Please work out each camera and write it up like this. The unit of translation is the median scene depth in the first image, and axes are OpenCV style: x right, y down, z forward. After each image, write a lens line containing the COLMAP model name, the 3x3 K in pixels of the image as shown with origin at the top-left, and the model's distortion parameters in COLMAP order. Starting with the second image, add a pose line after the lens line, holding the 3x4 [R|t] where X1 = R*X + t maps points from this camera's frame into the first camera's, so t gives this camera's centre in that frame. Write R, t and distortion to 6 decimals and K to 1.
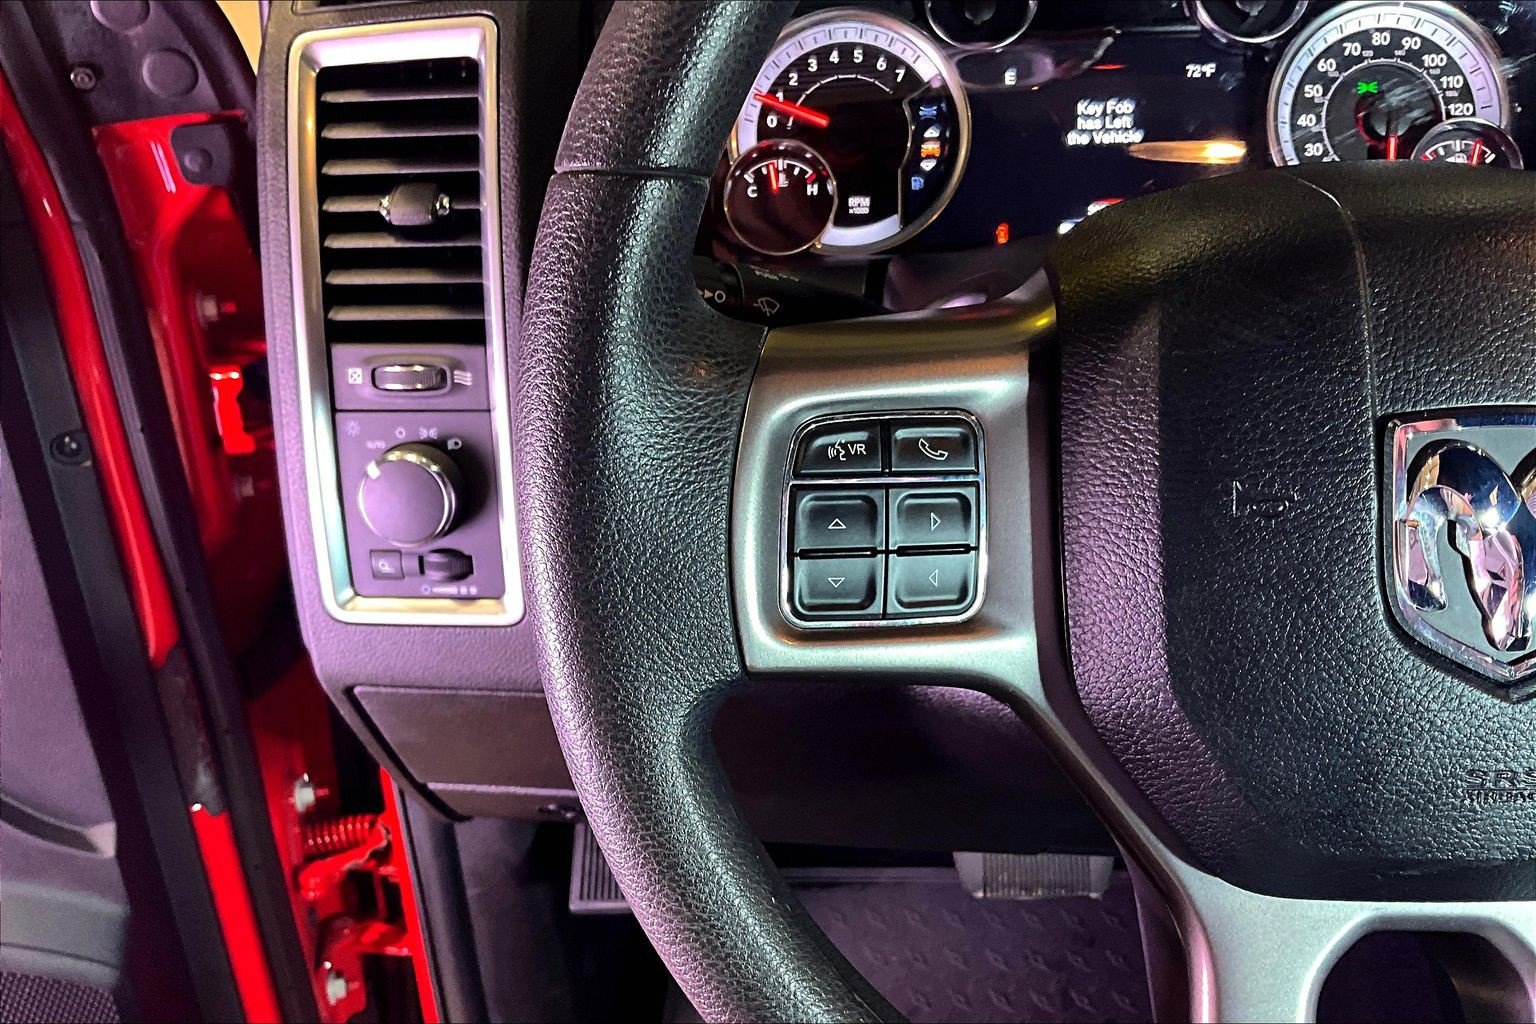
lens RADIAL K [[1304.2, 0, 768.0], [0, 1304.2, 512.0], [0, 0, 1]] dist [0.087488, -0.161660]
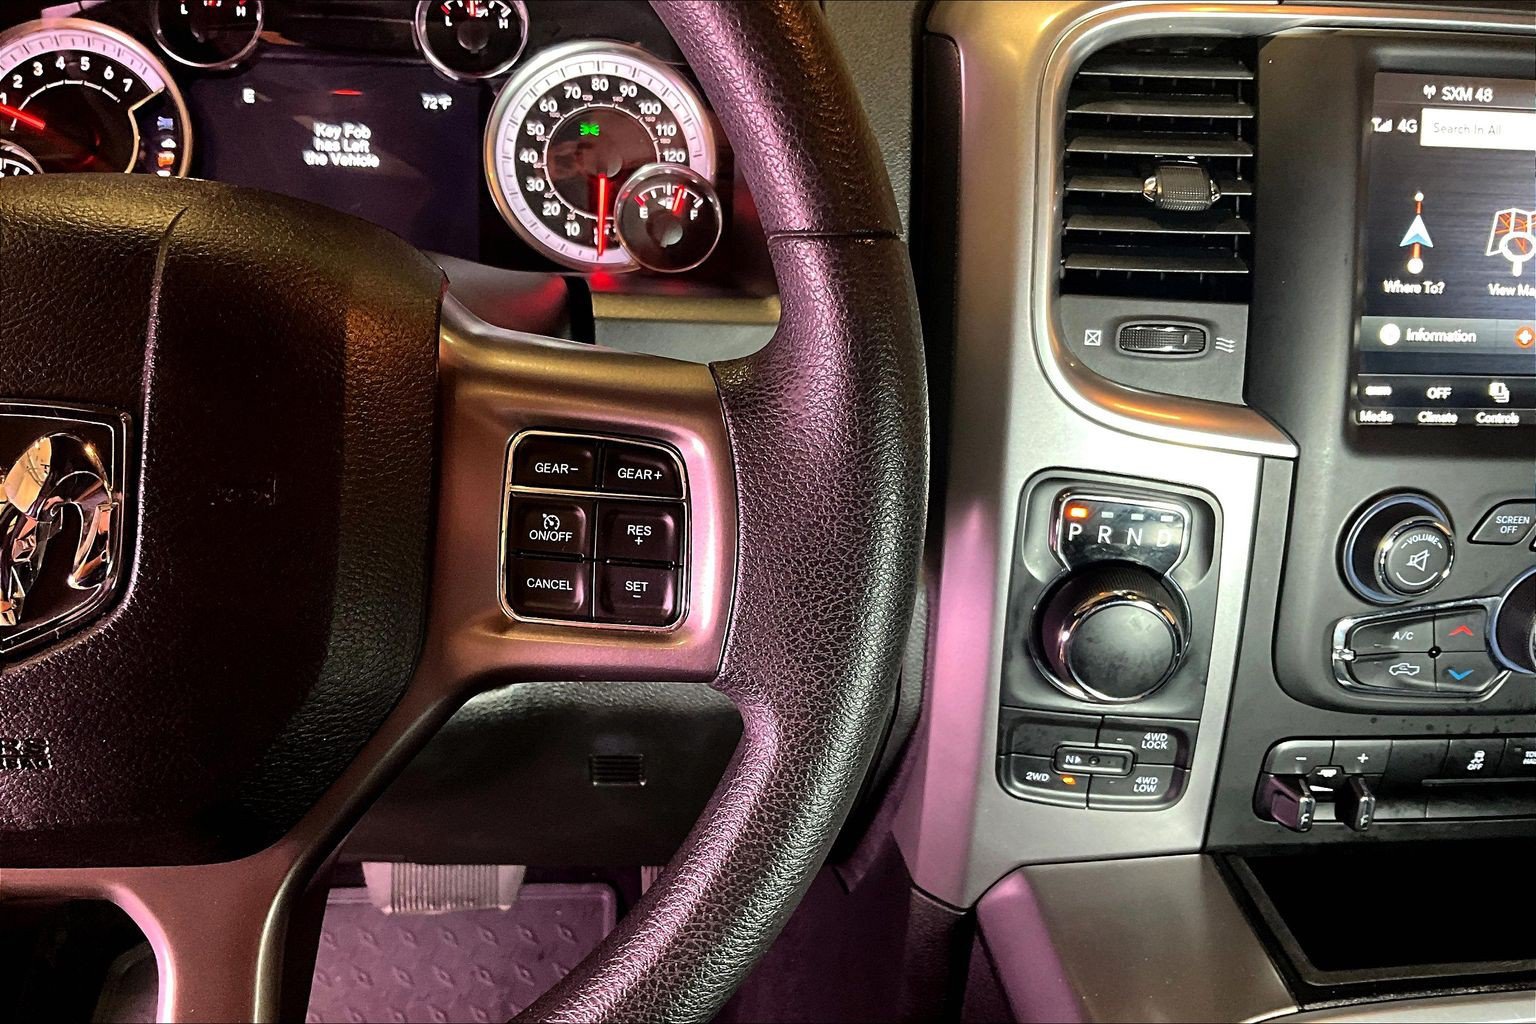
lens RADIAL K [[1304.2, 0, 768.0], [0, 1304.2, 512.0], [0, 0, 1]] dist [0.087488, -0.161660]
pose [[0.990148, 0.026138, 0.137560, 0.458816], [-0.022745, 0.999398, -0.026182, 0.011221], [-0.138162, 0.022795, 0.990147, -0.063475]]
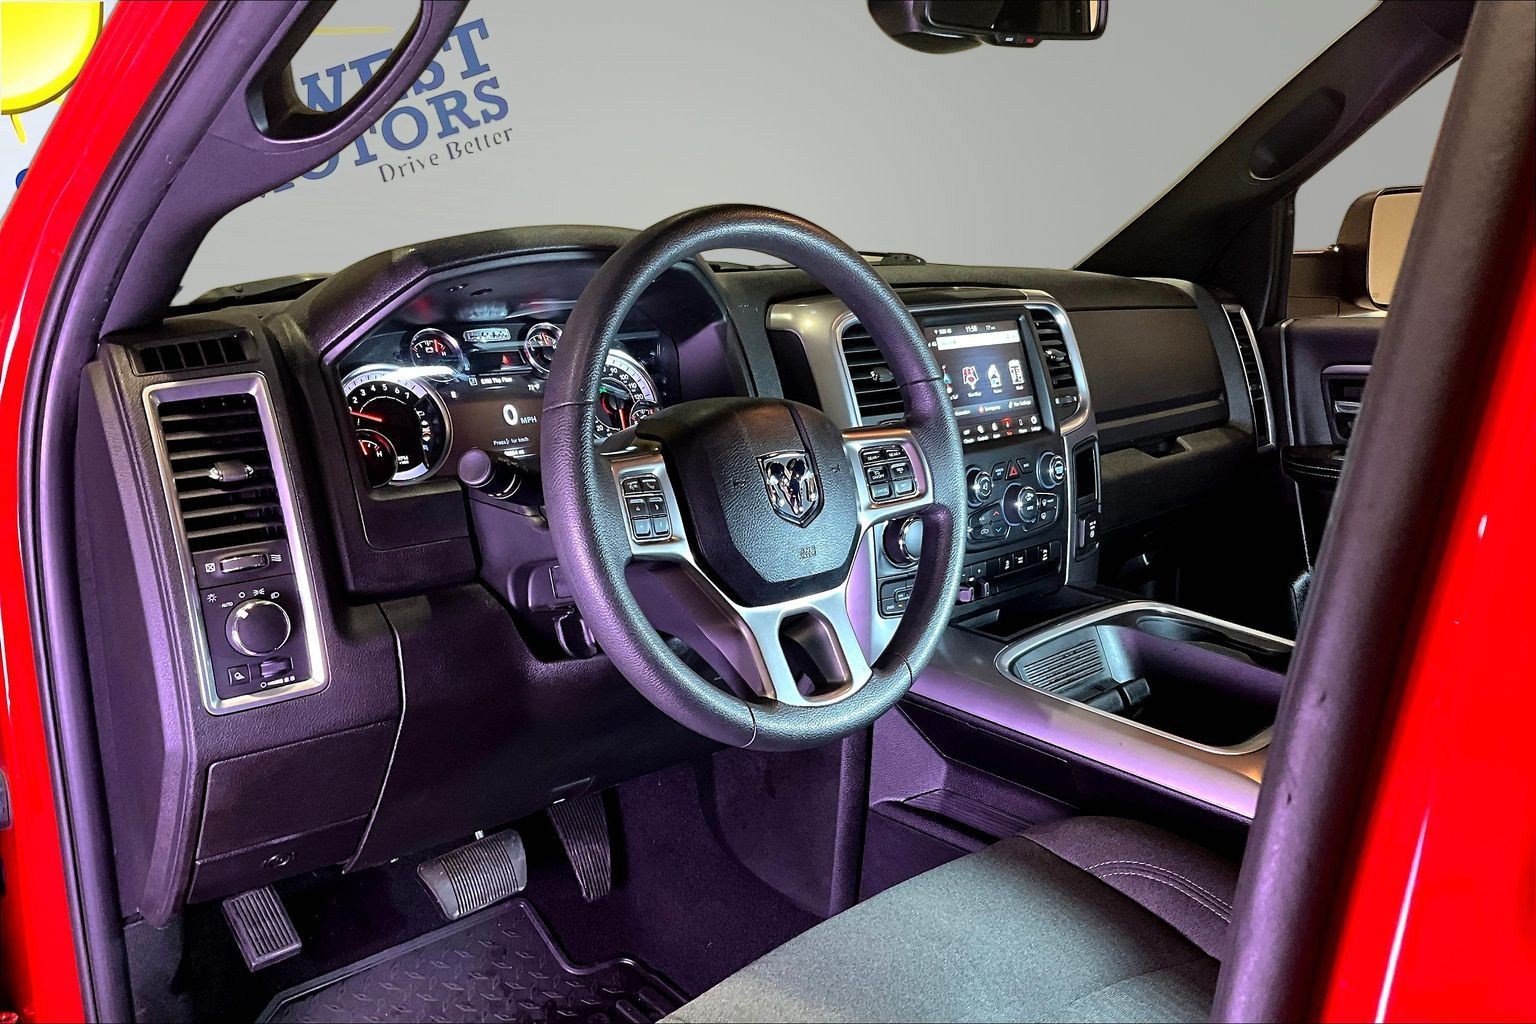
lens RADIAL K [[1294.8, 0, 768.0], [0, 1294.8, 512.0], [0, 0, 1]] dist [0.169431, -0.001681]
pose [[0.708105, -0.118963, 0.696014, -0.899293], [0.290754, 0.947385, -0.133877, 0.248121], [-0.643467, 0.297168, 0.705437, -0.667214]]
